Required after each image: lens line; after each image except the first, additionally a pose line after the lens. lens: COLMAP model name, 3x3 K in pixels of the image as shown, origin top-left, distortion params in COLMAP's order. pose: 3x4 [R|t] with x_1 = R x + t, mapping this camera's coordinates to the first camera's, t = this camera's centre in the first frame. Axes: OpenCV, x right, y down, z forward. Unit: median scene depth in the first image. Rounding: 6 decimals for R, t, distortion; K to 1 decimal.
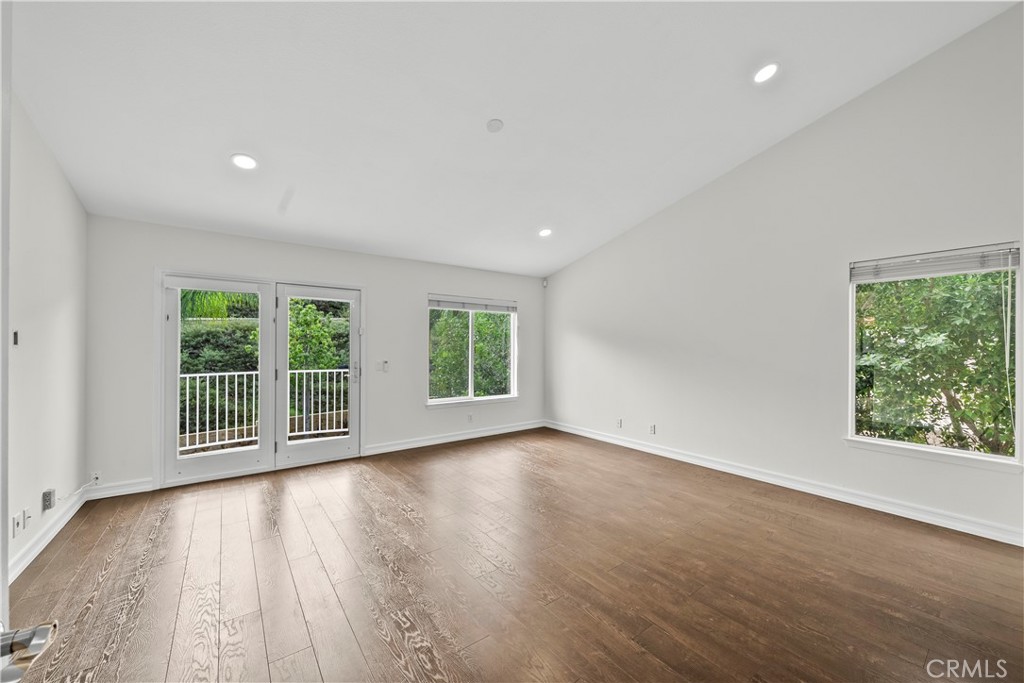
lens RADIAL K [[375.1, 0, 513.0], [0, 375.1, 343.2], [0, 0, 1]] dist [-0.003475, 0.000318]
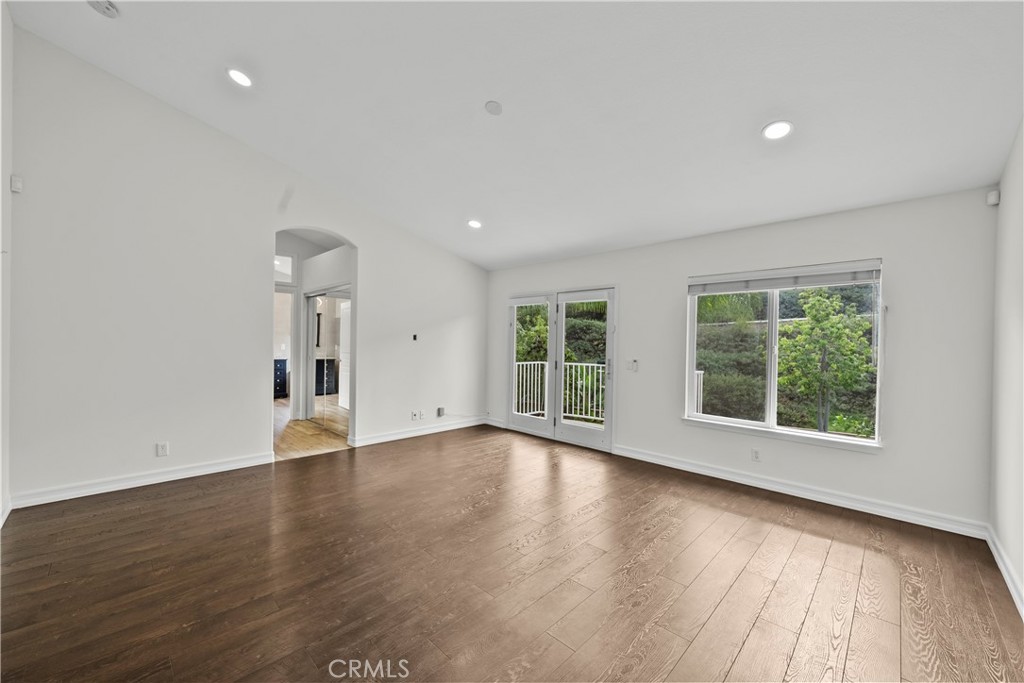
lens RADIAL K [[403.0, 0, 521.1], [0, 403.0, 341.8], [0, 0, 1]] dist [-0.000941, -0.000429]
pose [[0.161685, 0.000093, -0.986842, 0.629645], [-0.007491, 0.999971, -0.001133, 0.006964], [0.986814, 0.007575, 0.161681, 0.590440]]
